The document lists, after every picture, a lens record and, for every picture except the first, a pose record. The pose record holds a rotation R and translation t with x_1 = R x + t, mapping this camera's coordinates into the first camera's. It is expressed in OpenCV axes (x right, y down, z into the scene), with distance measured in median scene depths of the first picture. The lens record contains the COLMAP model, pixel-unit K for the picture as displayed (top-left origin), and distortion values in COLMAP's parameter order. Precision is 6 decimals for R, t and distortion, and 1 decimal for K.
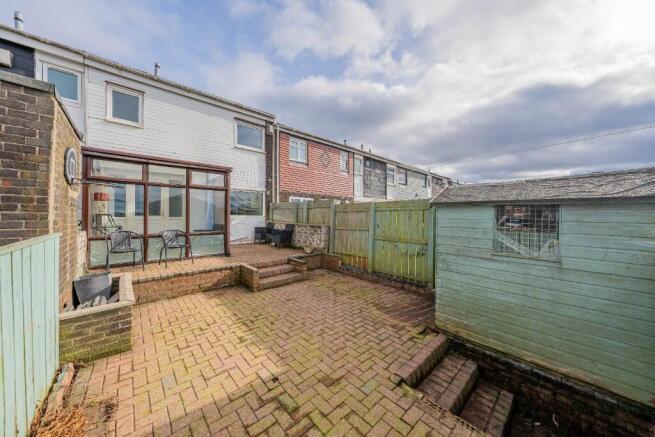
lens RADIAL K [[221.1, 0, 326.8], [0, 221.1, 216.0], [0, 0, 1]] dist [-0.004145, -0.000265]
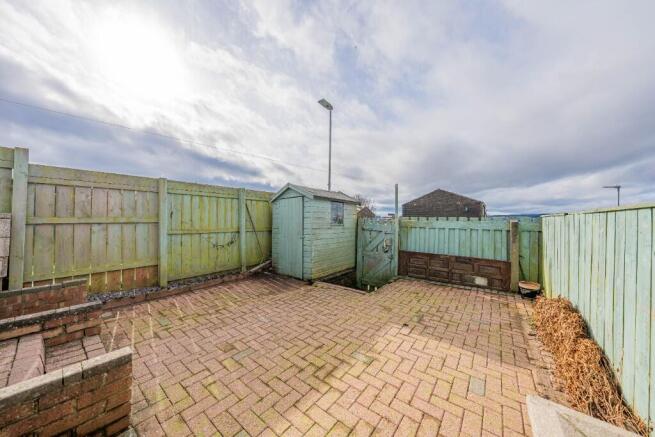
lens RADIAL K [[221.1, 0, 326.4], [0, 221.1, 218.6], [0, 0, 1]] dist [-0.004145, -0.000265]
pose [[-0.173649, -0.004730, 0.984796, -0.651132], [-0.010744, 0.999938, 0.002908, 0.059926], [-0.984749, -0.010075, -0.173689, 0.777538]]
